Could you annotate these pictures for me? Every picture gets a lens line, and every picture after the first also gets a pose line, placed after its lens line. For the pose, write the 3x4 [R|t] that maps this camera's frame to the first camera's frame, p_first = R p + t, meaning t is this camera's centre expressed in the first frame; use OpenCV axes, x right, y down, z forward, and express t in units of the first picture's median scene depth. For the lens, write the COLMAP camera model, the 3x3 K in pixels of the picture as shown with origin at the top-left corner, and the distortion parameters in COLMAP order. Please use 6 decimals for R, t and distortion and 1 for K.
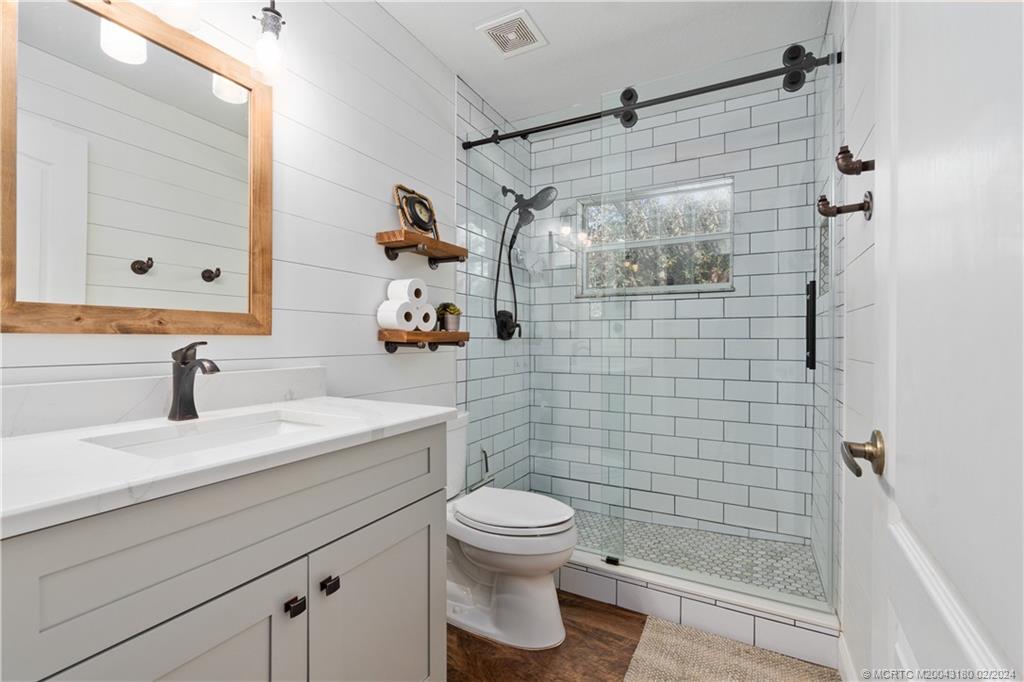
lens RADIAL K [[446.4, 0, 512.9], [0, 446.4, 344.7], [0, 0, 1]] dist [-0.002896, -0.000371]
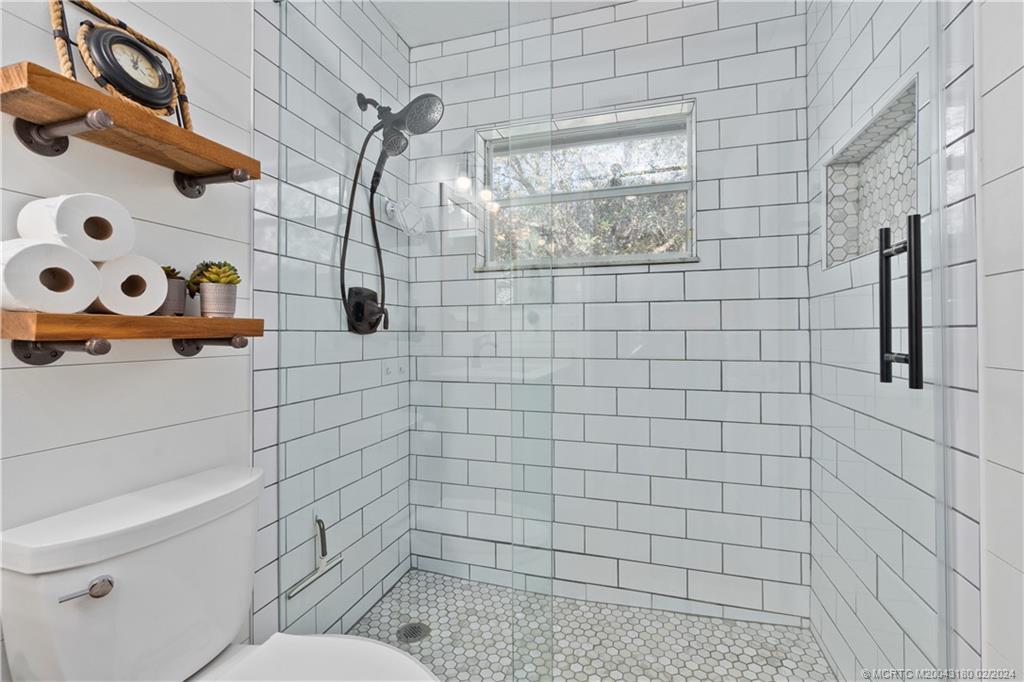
lens RADIAL K [[446.4, 0, 512.5], [0, 446.4, 336.0], [0, 0, 1]] dist [-0.002896, -0.000371]
pose [[0.981203, -0.005685, 0.192896, 0.074380], [0.006840, 0.999962, -0.005326, -0.003032], [-0.192858, 0.006546, 0.981205, 0.362166]]
